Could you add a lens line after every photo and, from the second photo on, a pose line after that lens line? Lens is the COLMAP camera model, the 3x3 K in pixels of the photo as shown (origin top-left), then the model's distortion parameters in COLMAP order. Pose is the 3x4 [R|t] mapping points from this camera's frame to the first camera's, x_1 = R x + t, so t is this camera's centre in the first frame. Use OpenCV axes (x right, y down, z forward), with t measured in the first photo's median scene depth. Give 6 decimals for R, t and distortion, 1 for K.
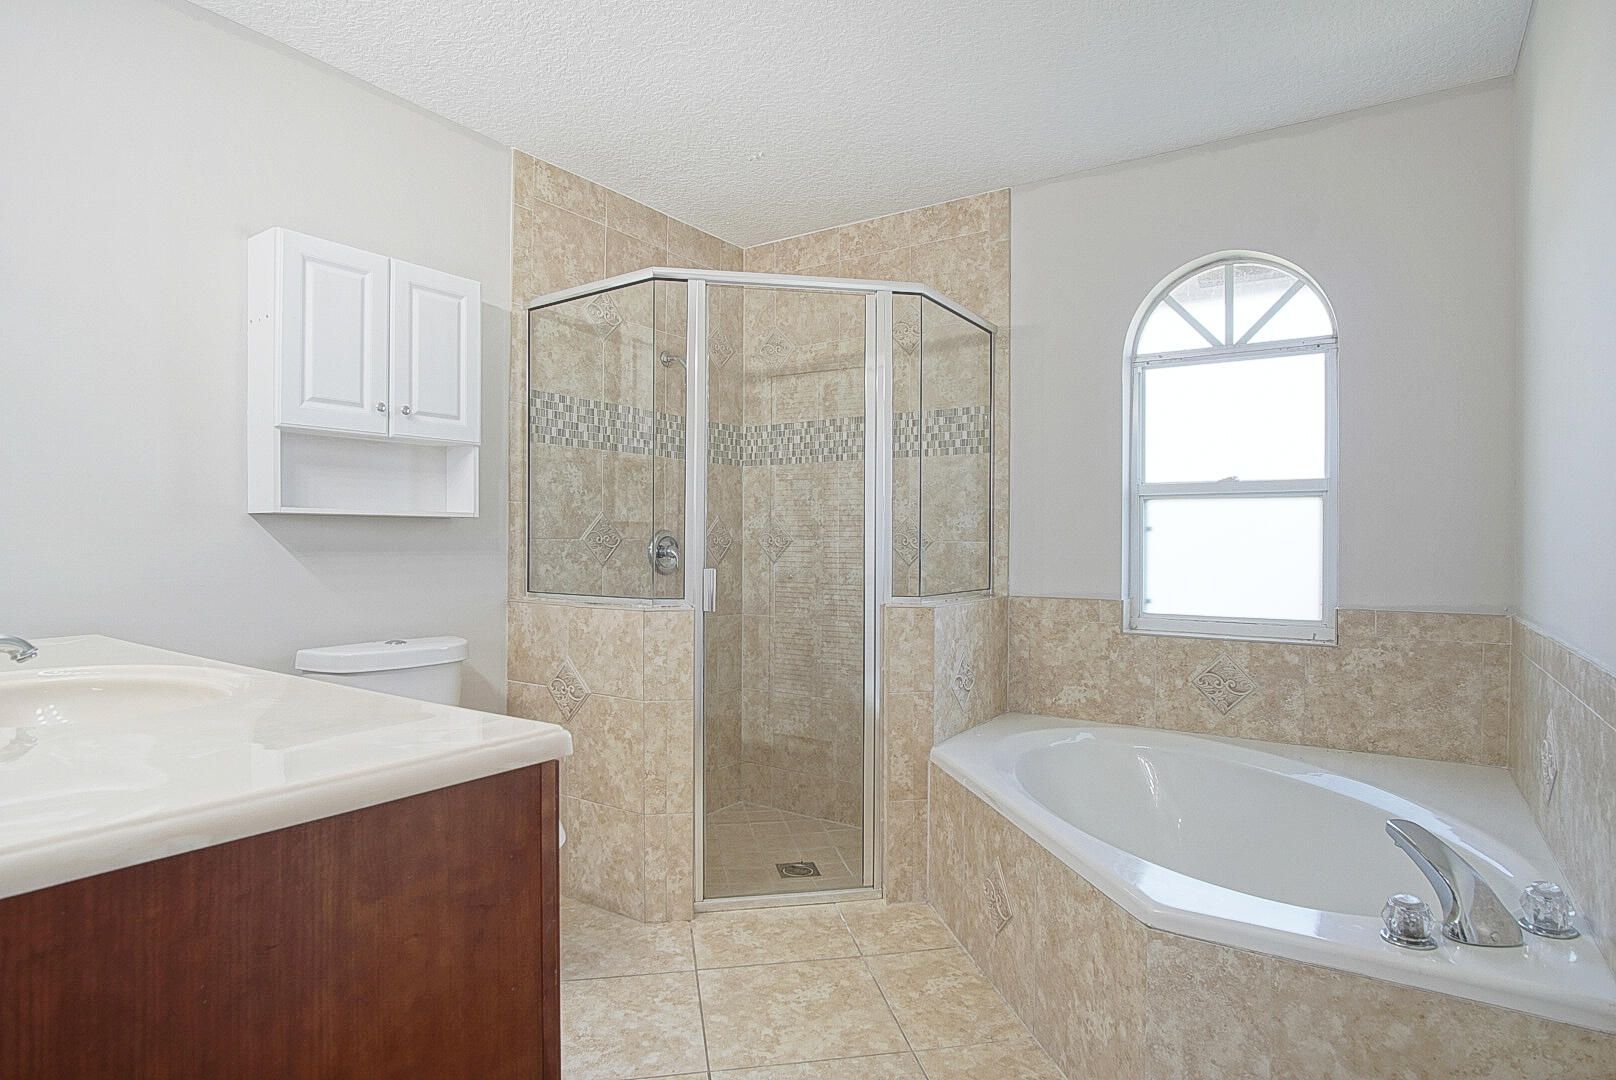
lens RADIAL K [[862.6, 0, 805.3], [0, 862.6, 546.5], [0, 0, 1]] dist [-0.028615, 0.002679]
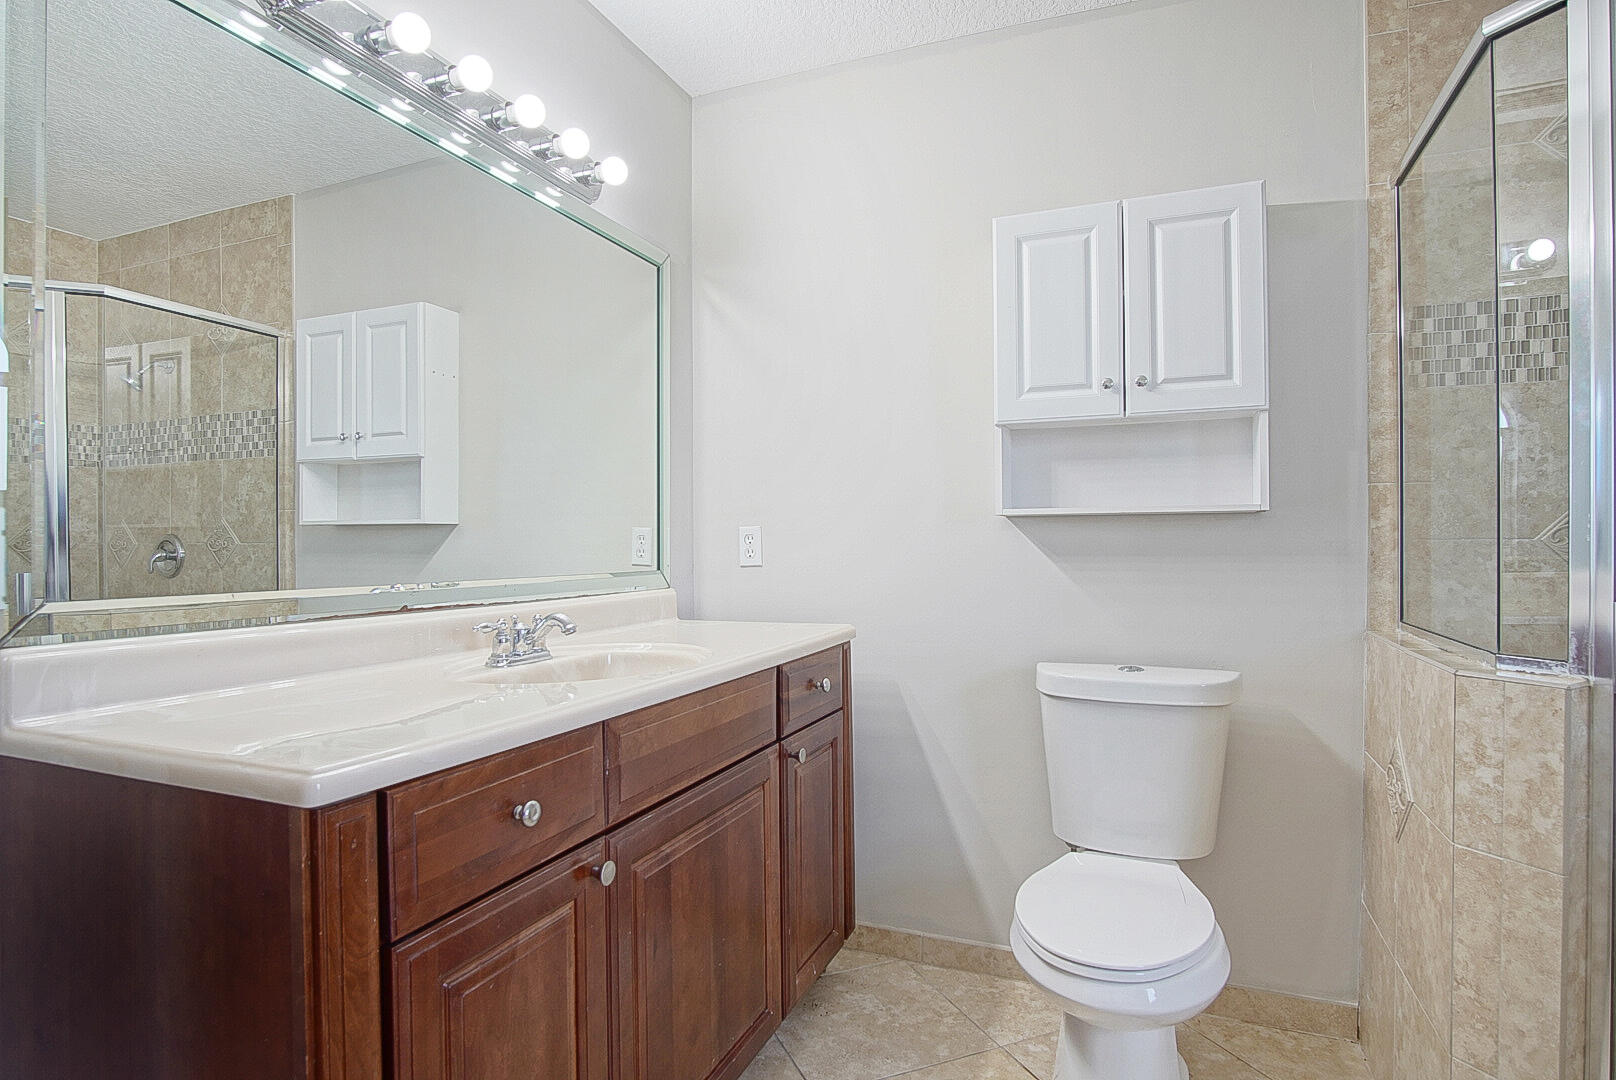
lens RADIAL K [[862.6, 0, 805.3], [0, 862.6, 546.5], [0, 0, 1]] dist [-0.028615, 0.002679]
pose [[0.214261, 0.000226, -0.976776, 0.234886], [-0.001587, 0.999999, -0.000117, -0.003326], [0.976775, 0.001575, 0.214261, 0.489194]]
